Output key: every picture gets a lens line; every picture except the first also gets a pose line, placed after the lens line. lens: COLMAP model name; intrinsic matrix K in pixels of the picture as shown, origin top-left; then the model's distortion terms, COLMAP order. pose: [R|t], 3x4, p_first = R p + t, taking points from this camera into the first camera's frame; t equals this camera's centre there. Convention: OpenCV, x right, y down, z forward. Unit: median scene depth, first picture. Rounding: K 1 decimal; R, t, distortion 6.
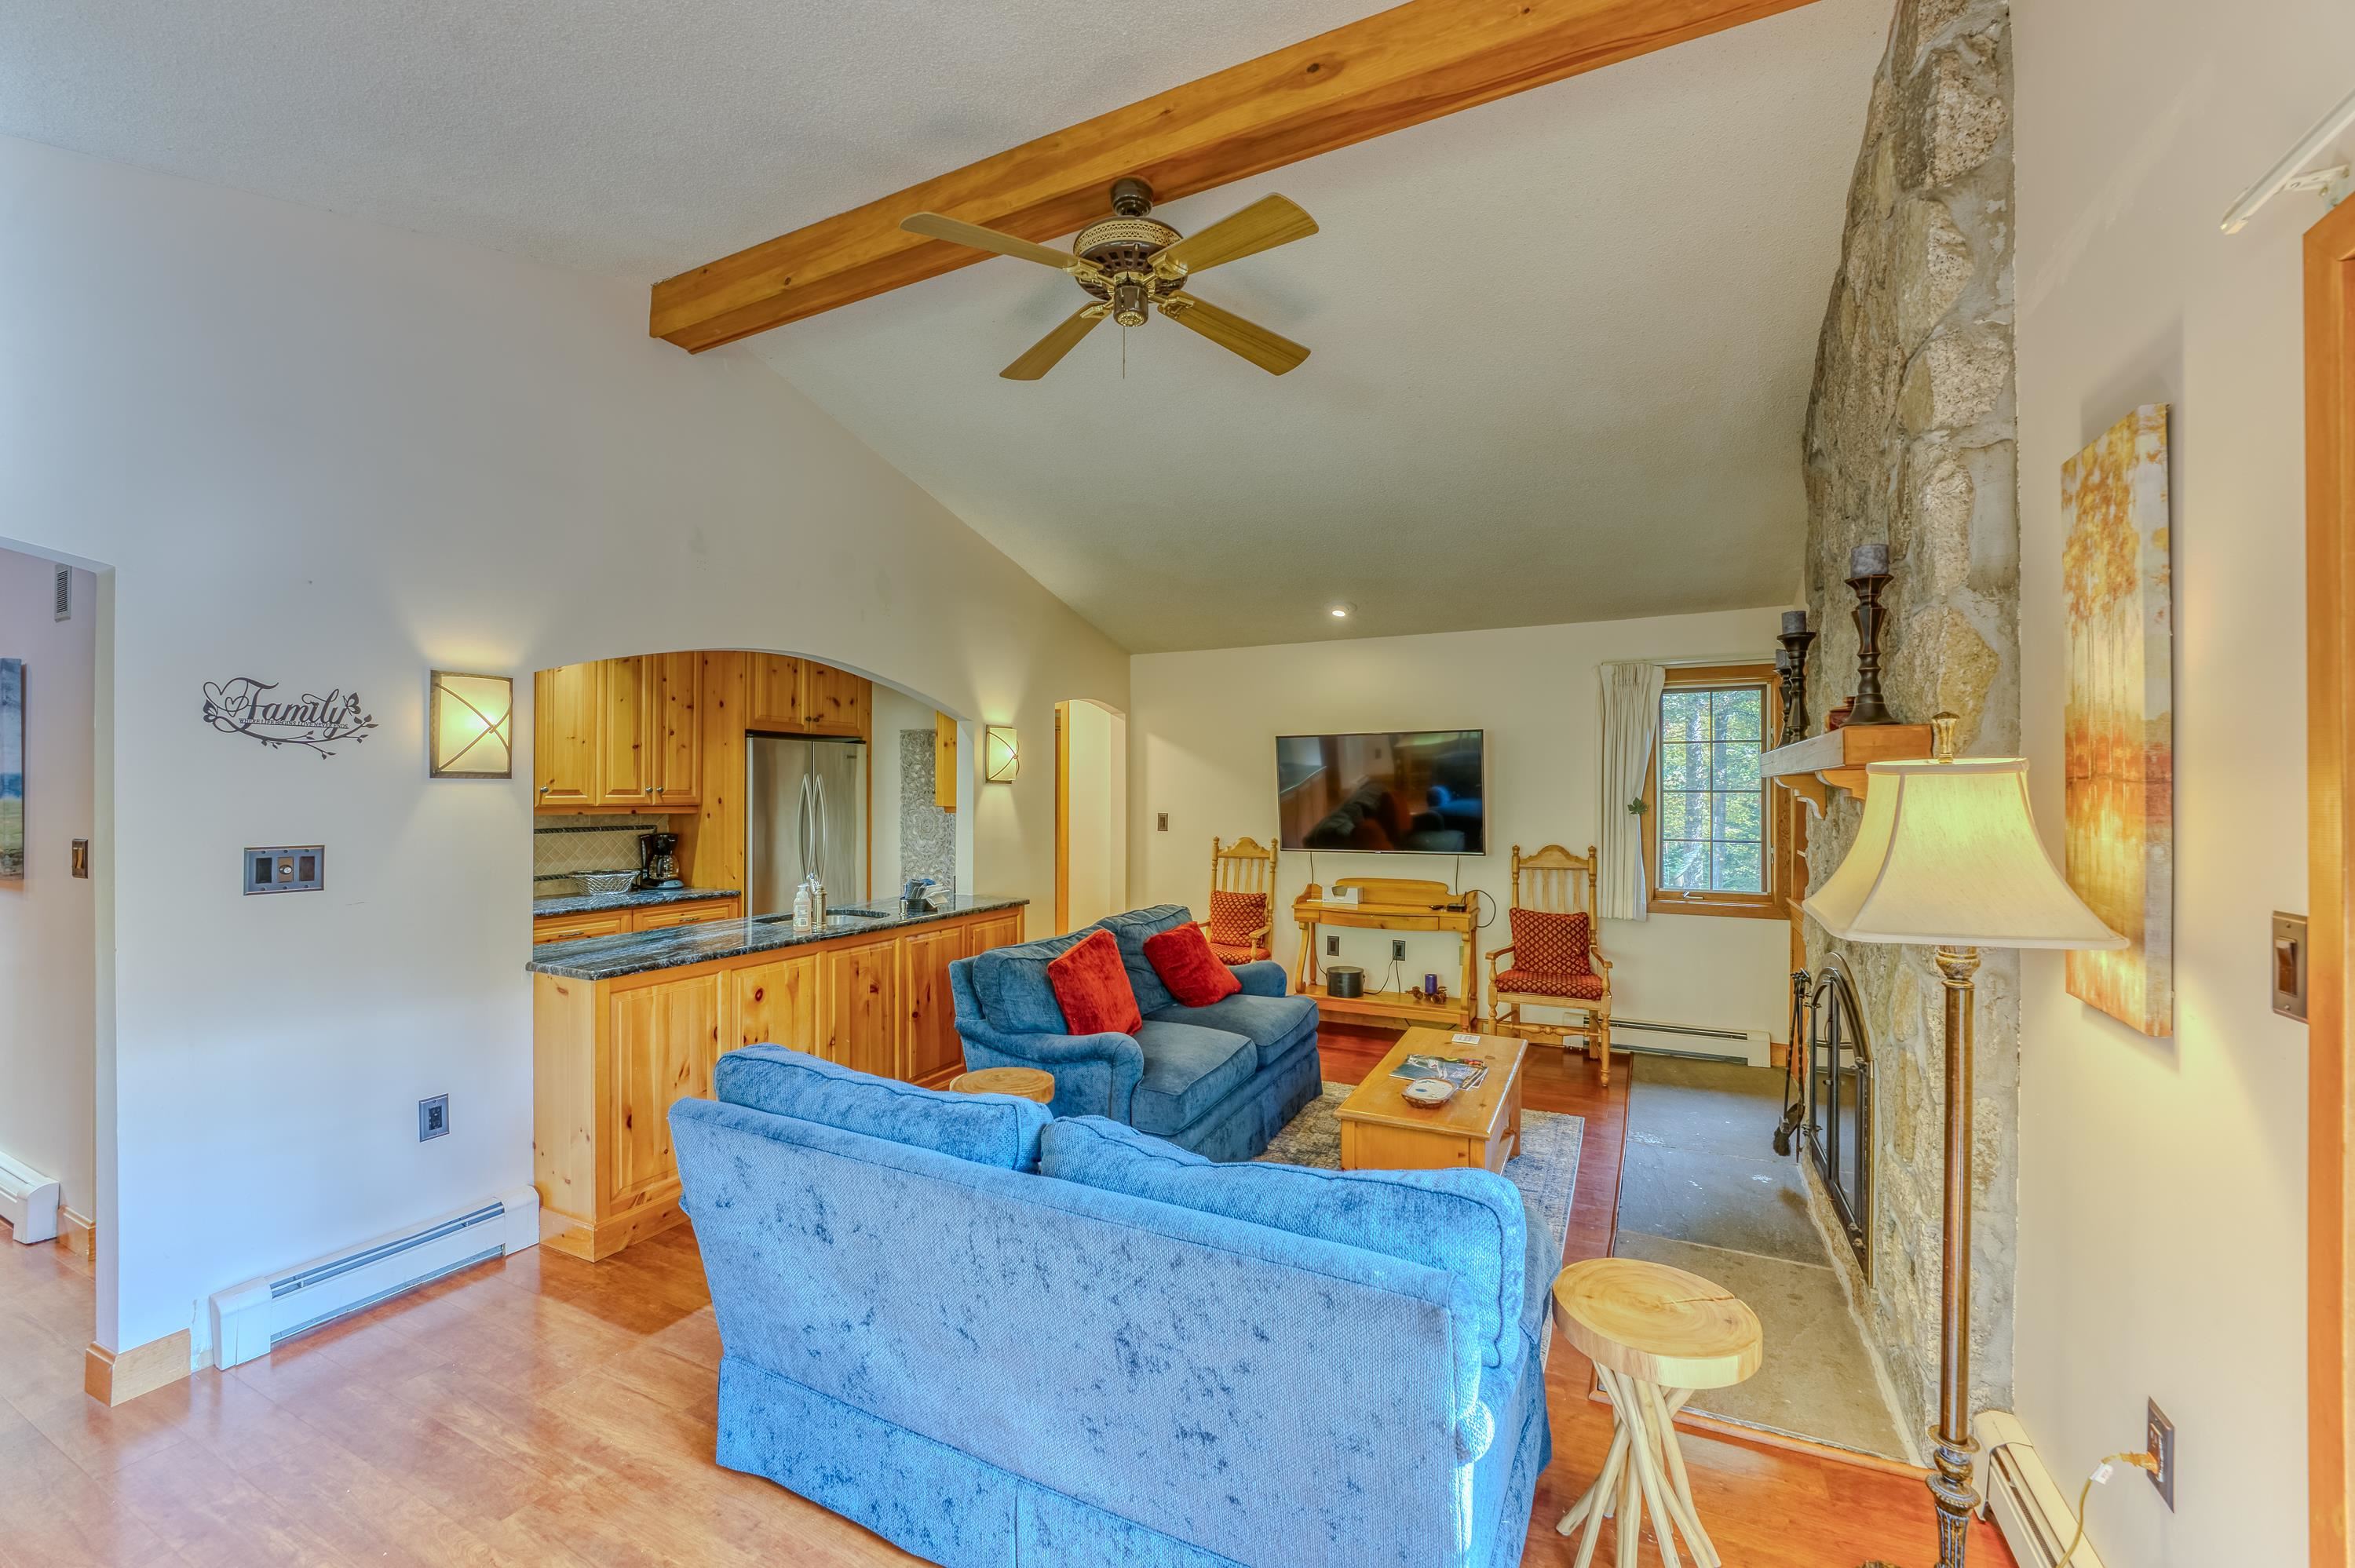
lens RADIAL K [[945.5, 0, 1164.9], [0, 945.5, 794.4], [0, 0, 1]] dist [-0.023942, 0.003279]
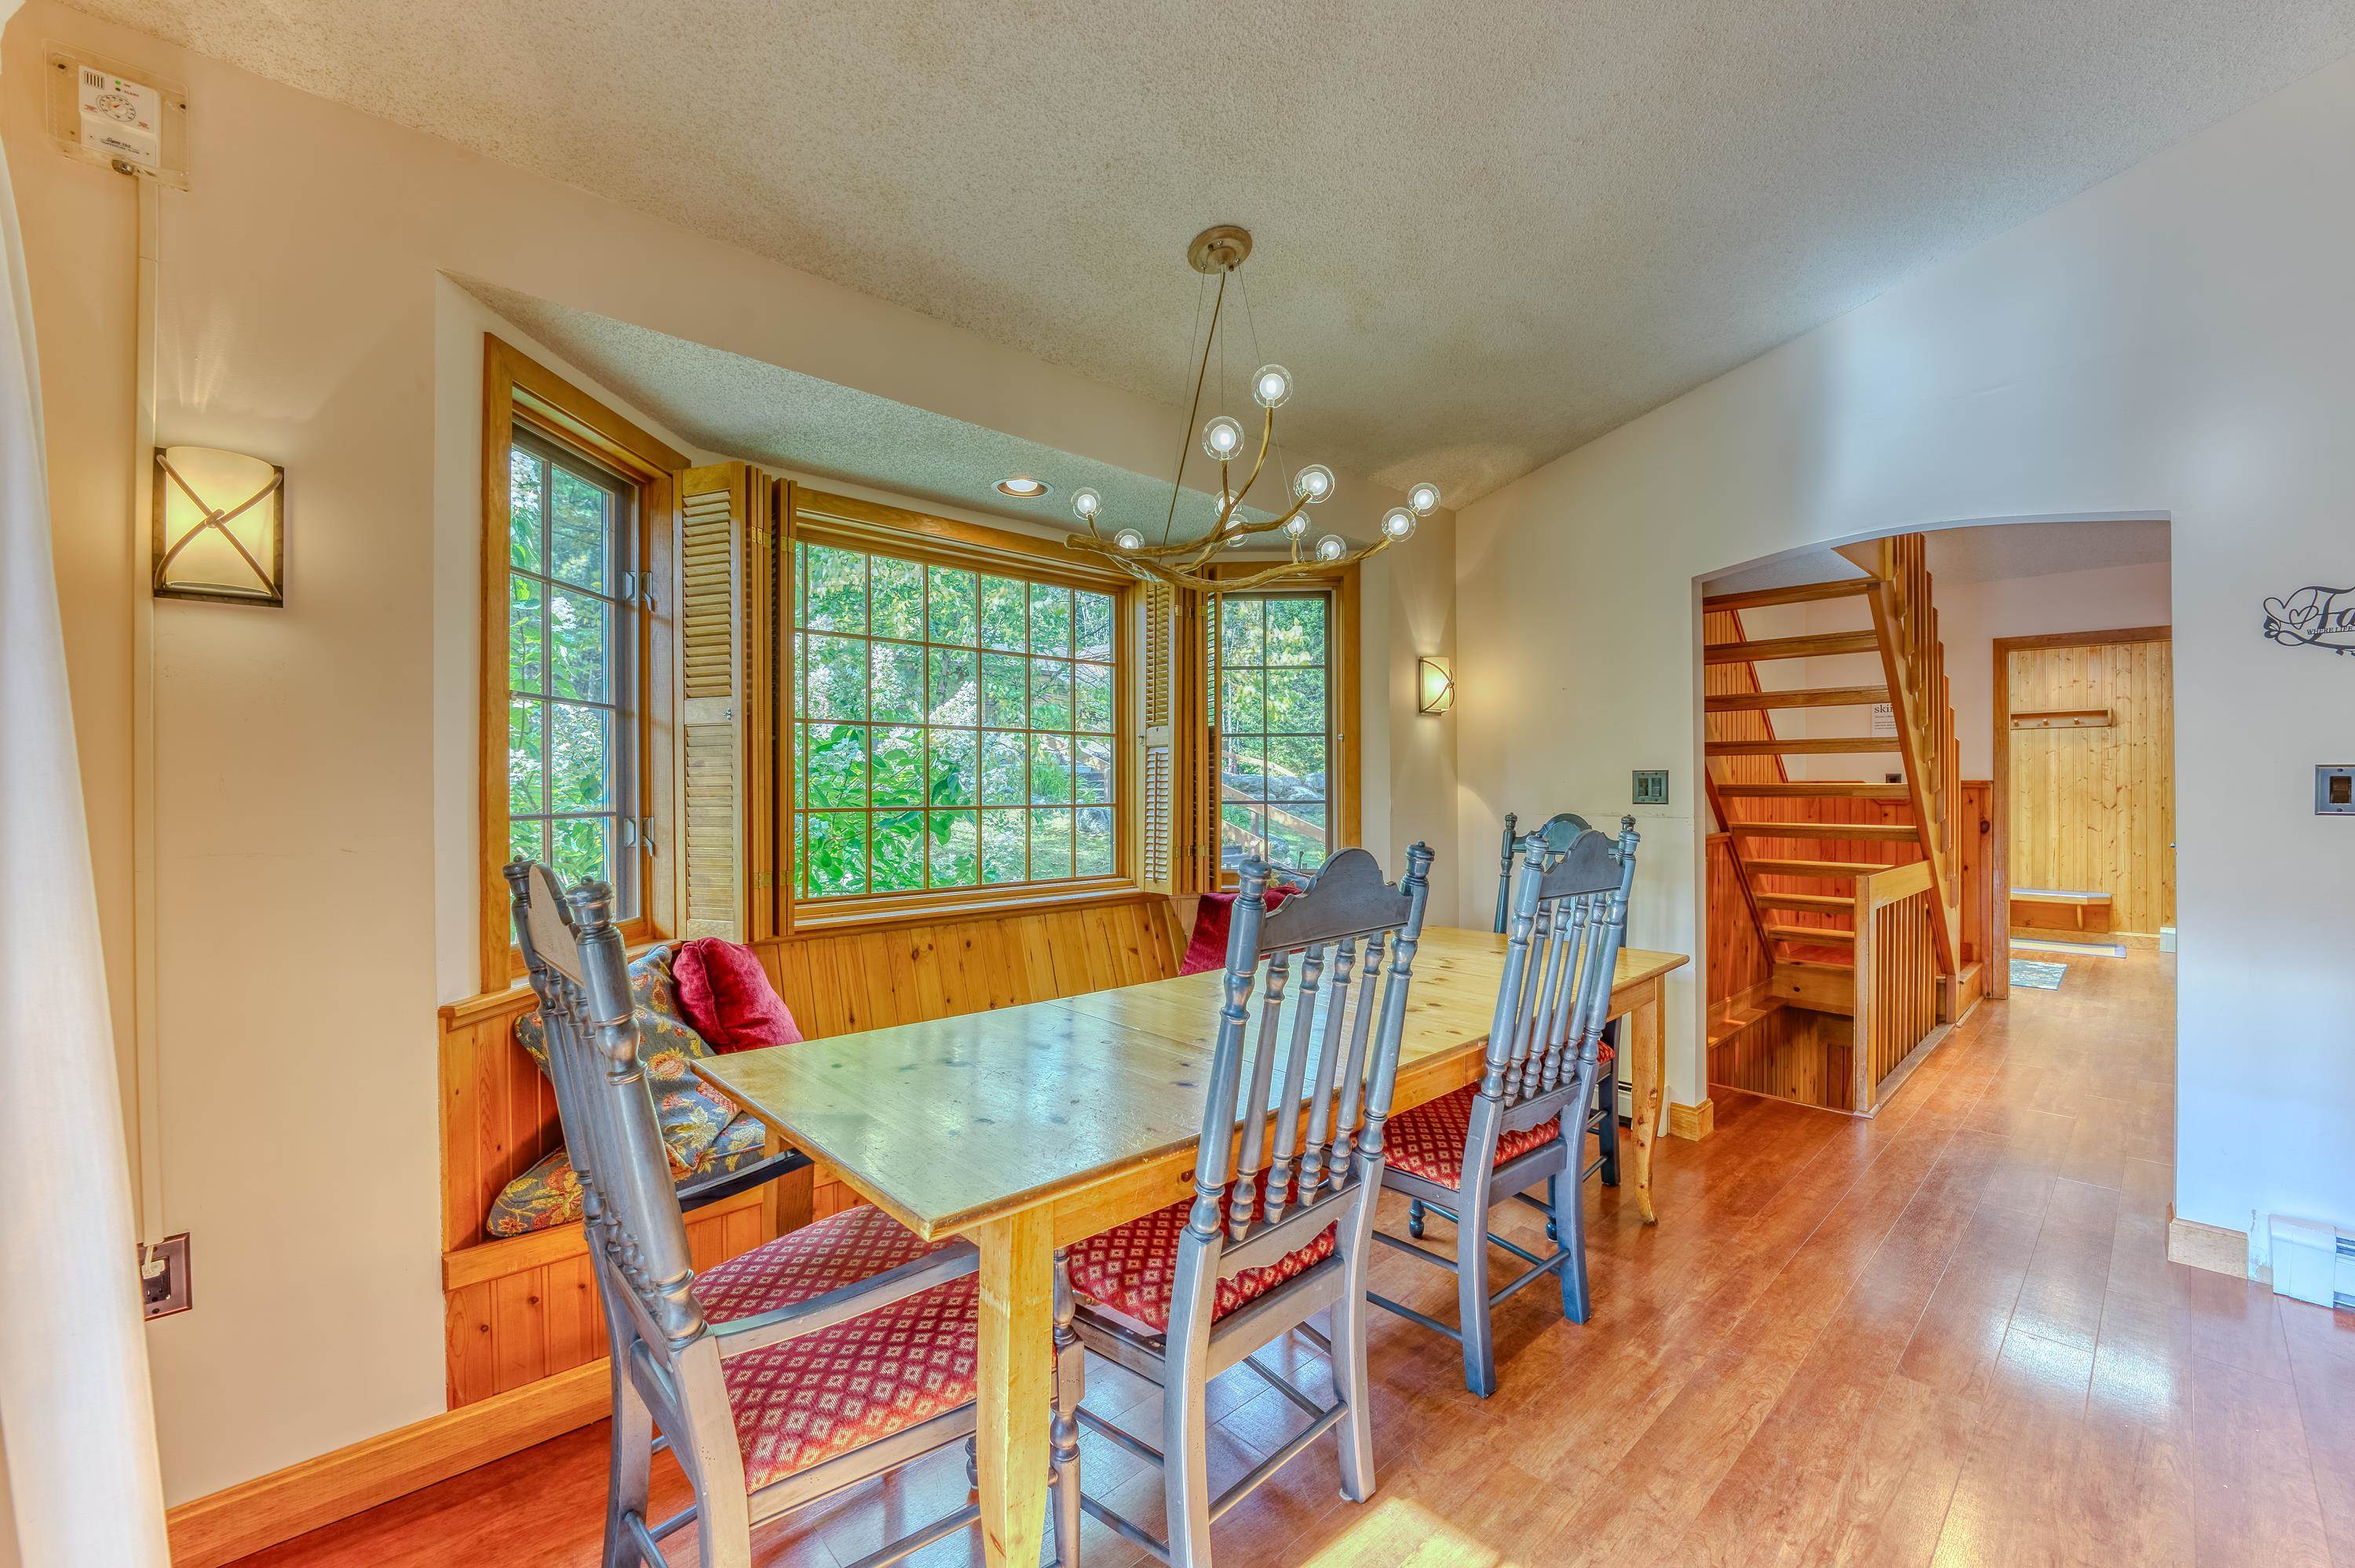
lens RADIAL K [[945.5, 0, 1185.9], [0, 945.5, 783.5], [0, 0, 1]] dist [-0.023942, 0.003279]
pose [[-0.339761, -0.007985, -0.940478, 0.134795], [0.001949, 0.999956, -0.009193, 0.039297], [0.940510, -0.004956, -0.339730, 0.108954]]
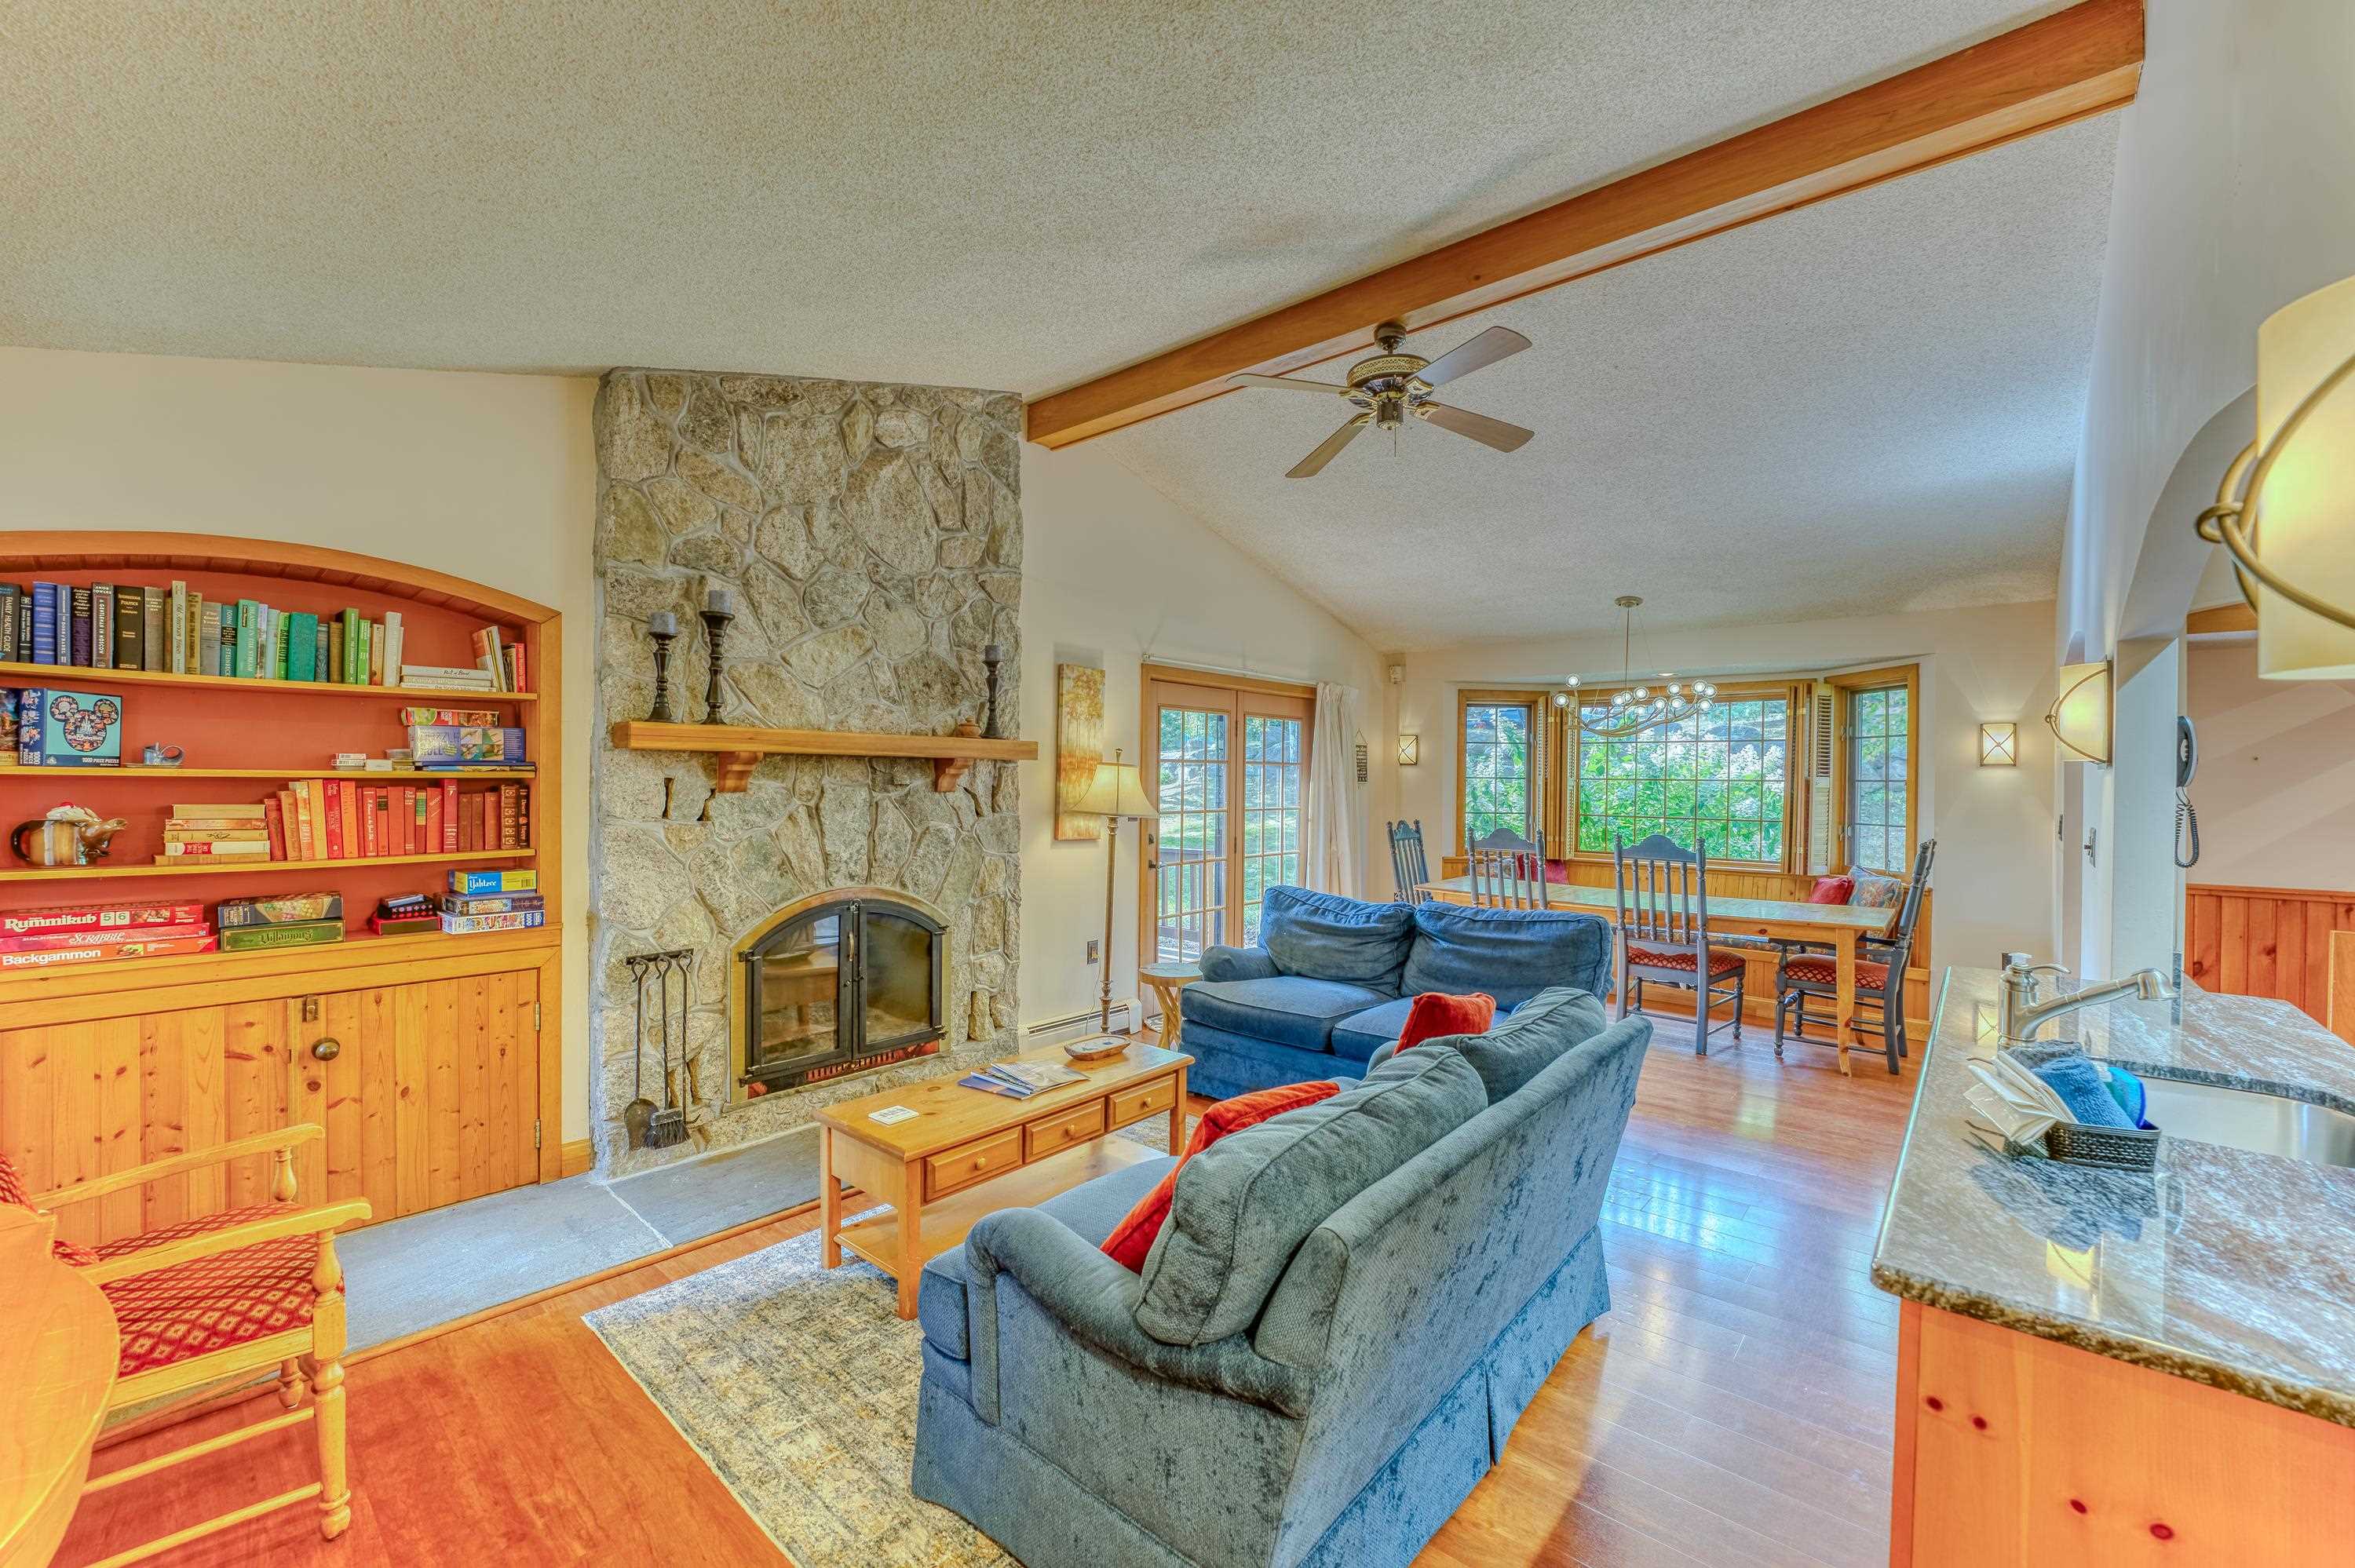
lens RADIAL K [[945.5, 0, 1159.4], [0, 945.5, 786.3], [0, 0, 1]] dist [-0.023942, 0.003279]
pose [[-0.965607, -0.015926, 0.259516, -0.033834], [-0.013364, 0.999843, 0.011635, 0.000214], [-0.259661, 0.007767, -0.965669, 1.200578]]
